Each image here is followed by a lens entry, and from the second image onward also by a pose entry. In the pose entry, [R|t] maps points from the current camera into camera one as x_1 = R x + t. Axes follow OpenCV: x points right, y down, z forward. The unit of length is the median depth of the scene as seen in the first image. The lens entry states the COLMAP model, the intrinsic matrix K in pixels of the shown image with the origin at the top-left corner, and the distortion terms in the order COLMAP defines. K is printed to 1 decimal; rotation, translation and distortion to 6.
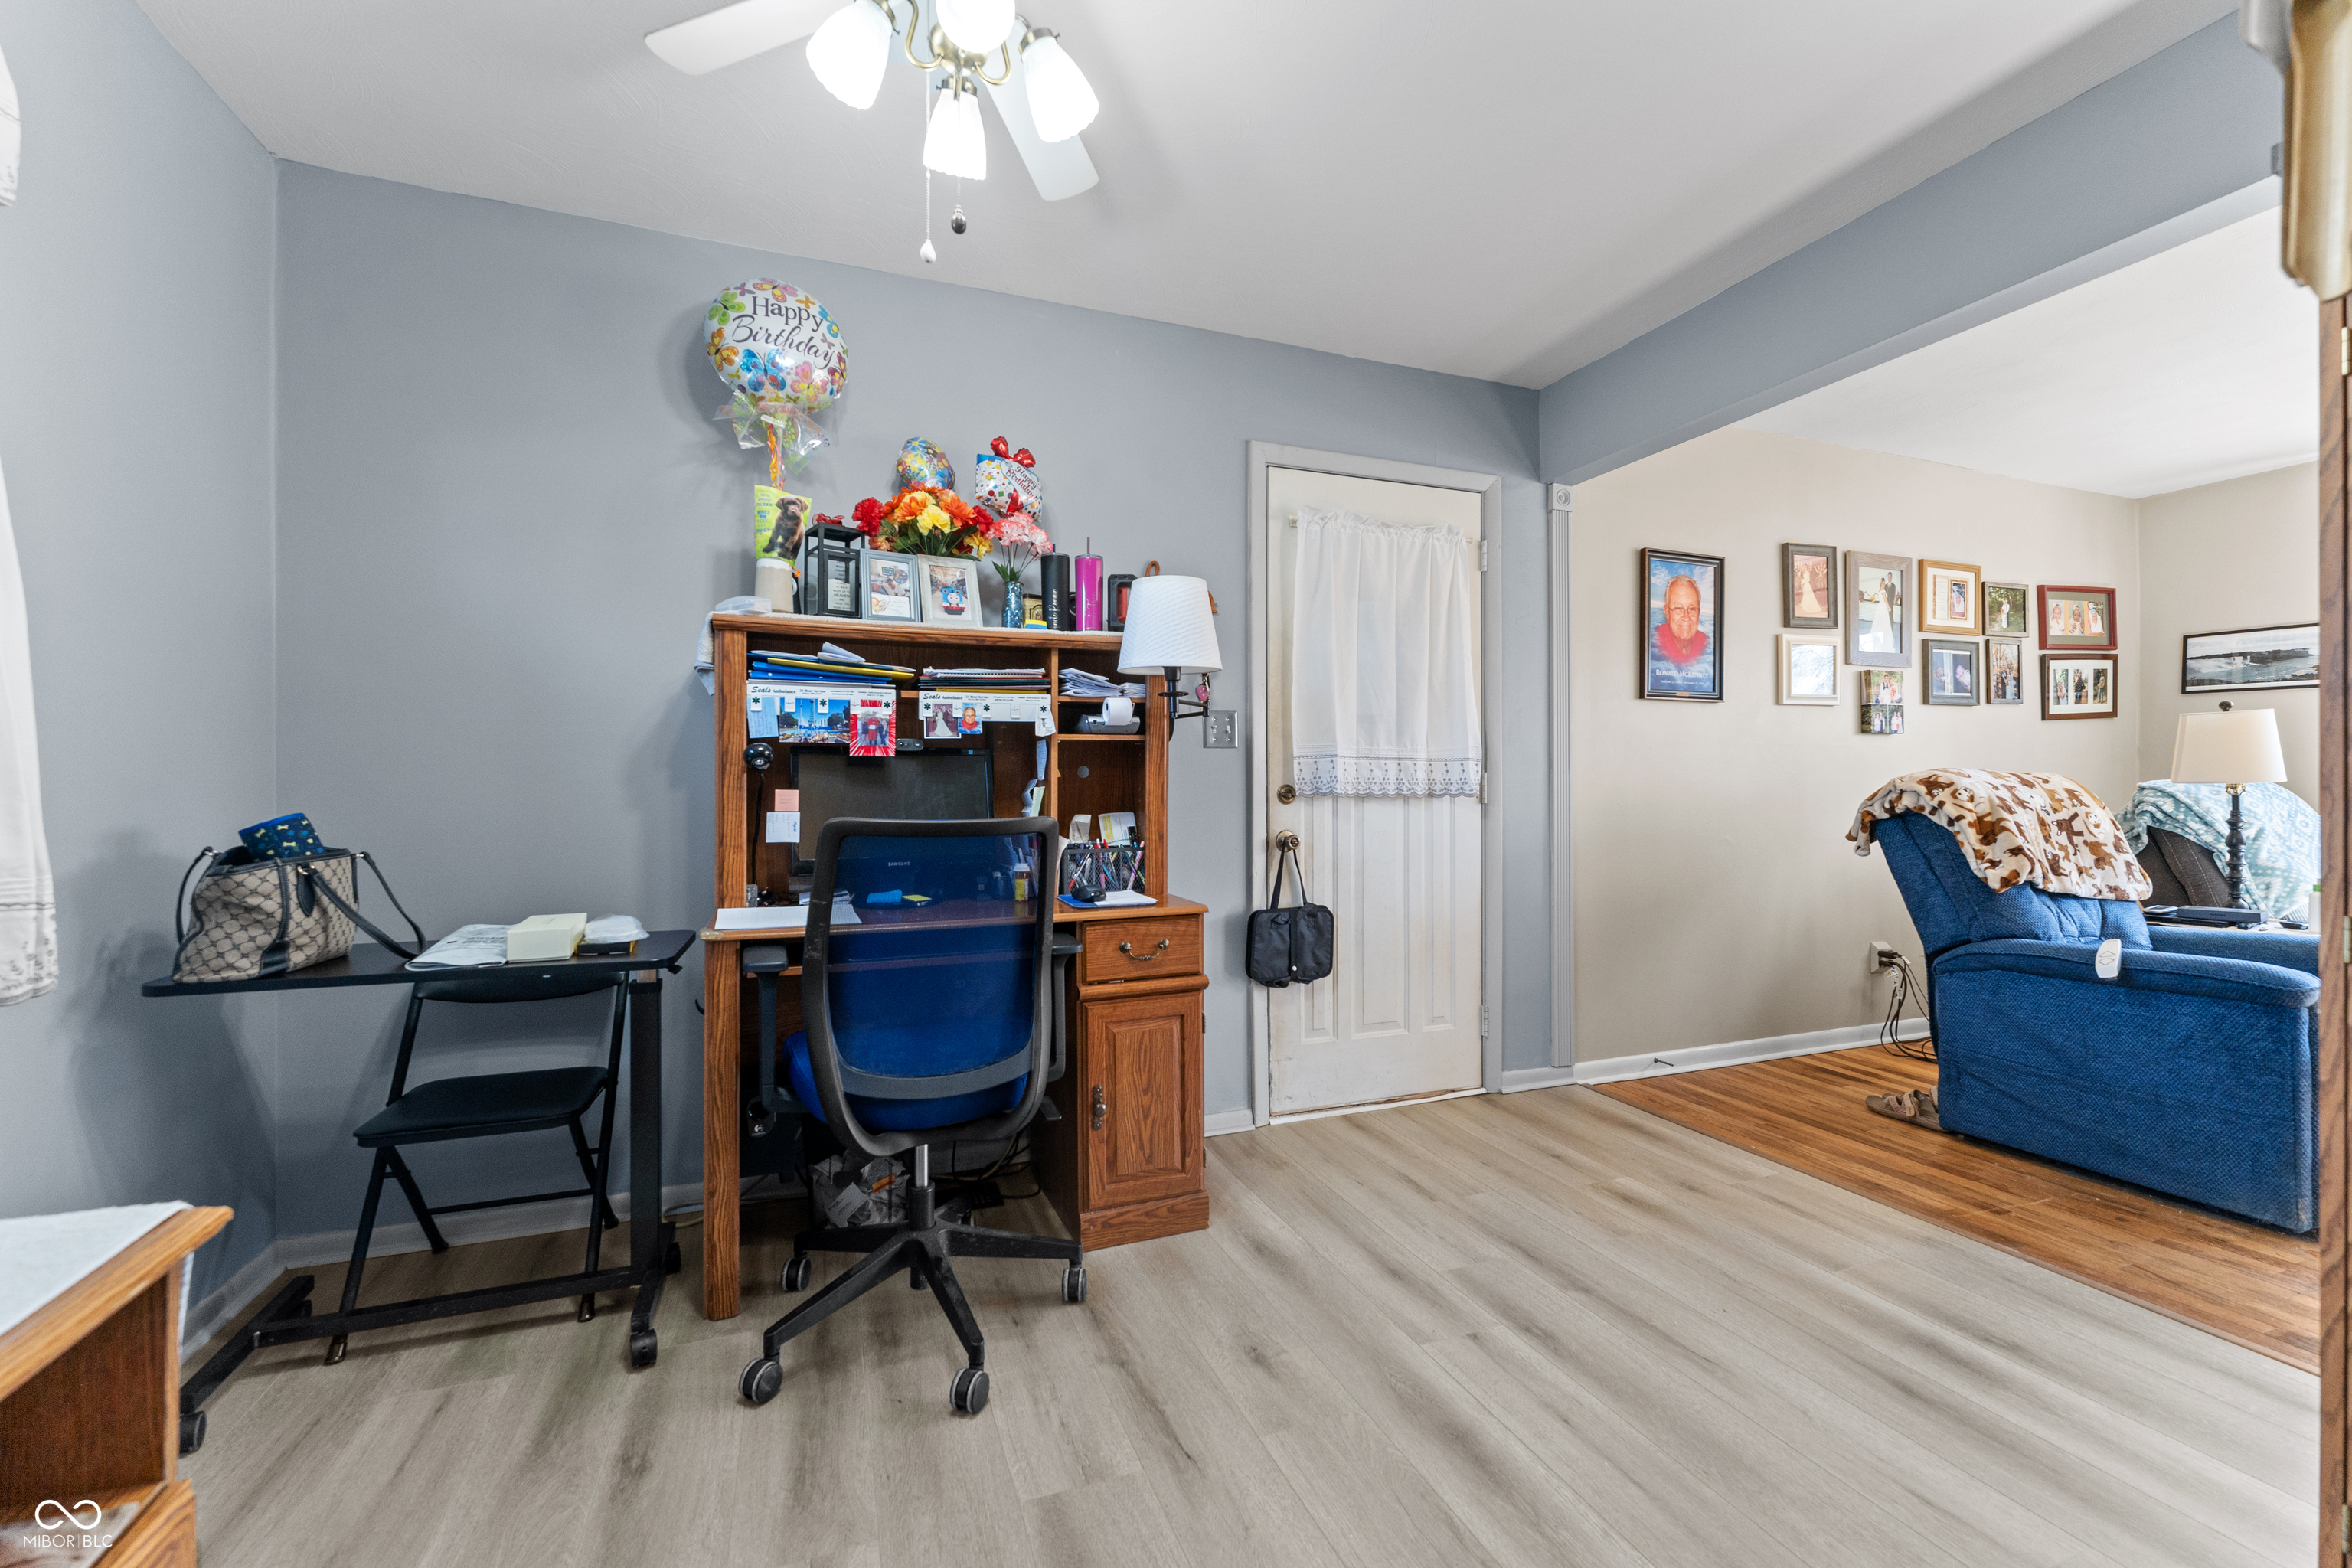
lens RADIAL K [[947.4, 0, 1186.1], [0, 947.4, 747.4], [0, 0, 1]] dist [0.000752, 0.000216]
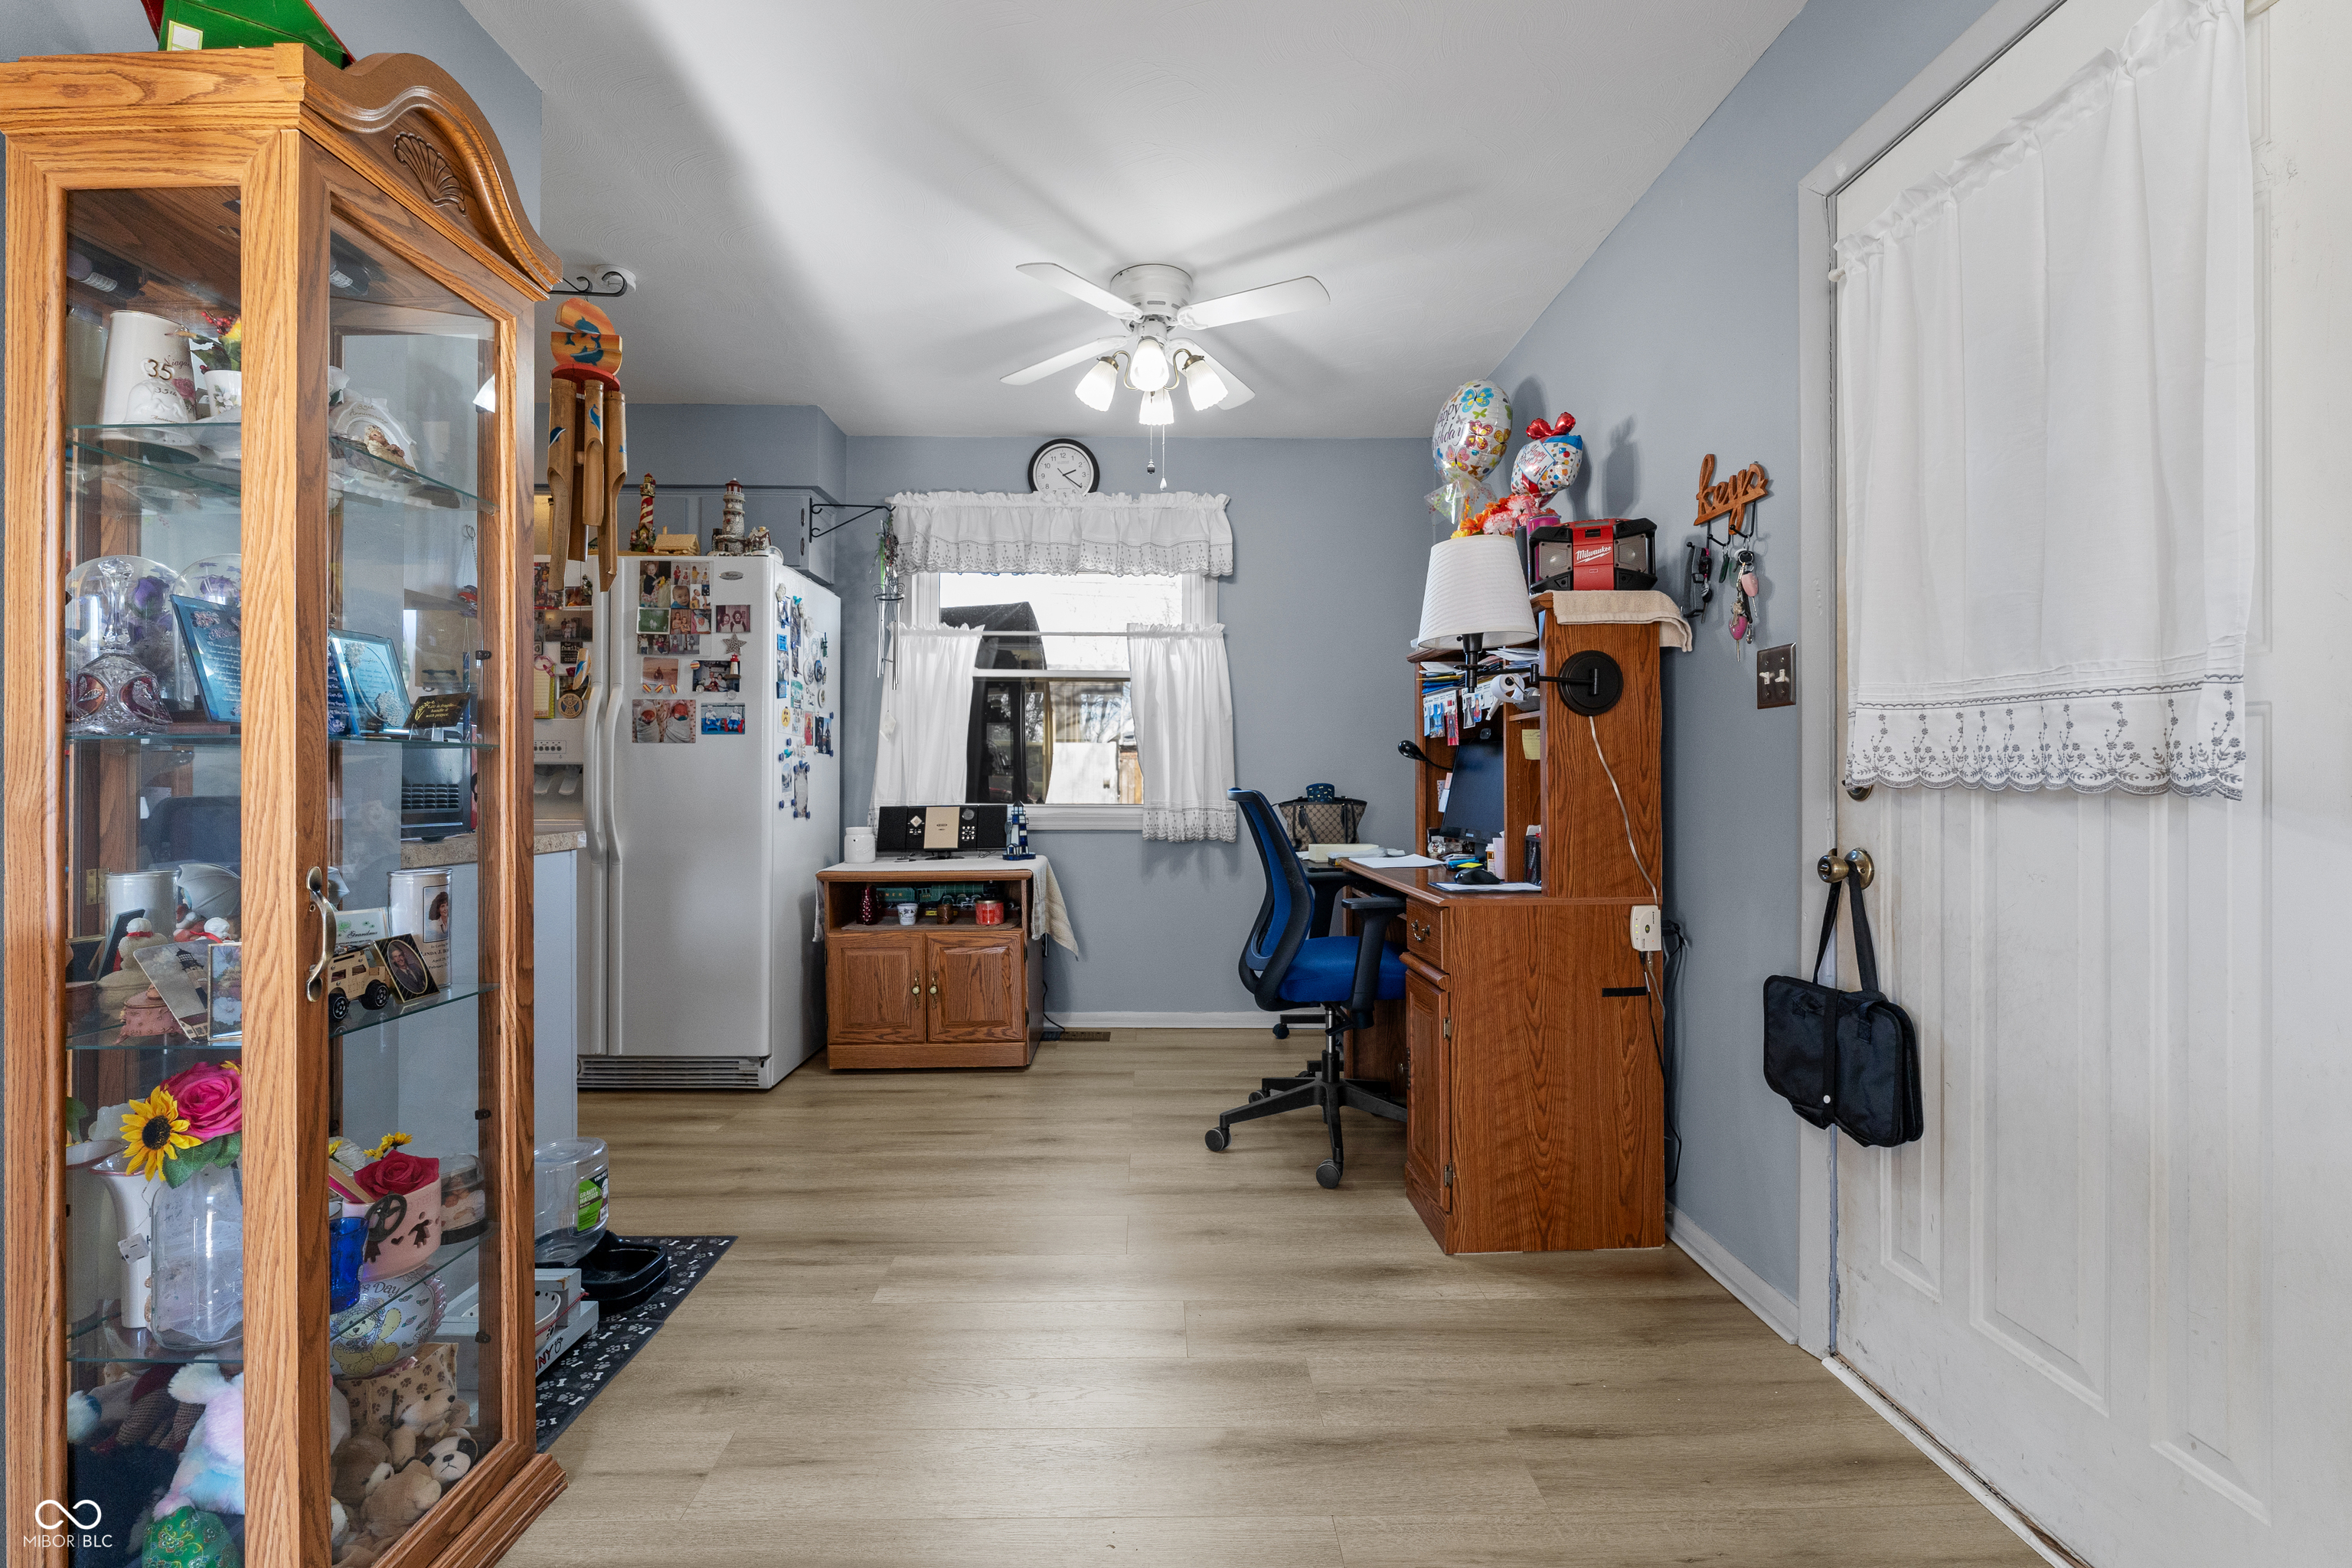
lens RADIAL K [[996.9, 0, 1176.0], [0, 996.9, 784.0], [0, 0, 1]] dist [0.000051, 0.000069]
pose [[-0.329987, 0.001394, -0.943985, 0.644667], [0.020934, 0.999764, -0.005841, 0.038219], [0.943753, -0.021689, -0.329938, 0.692349]]
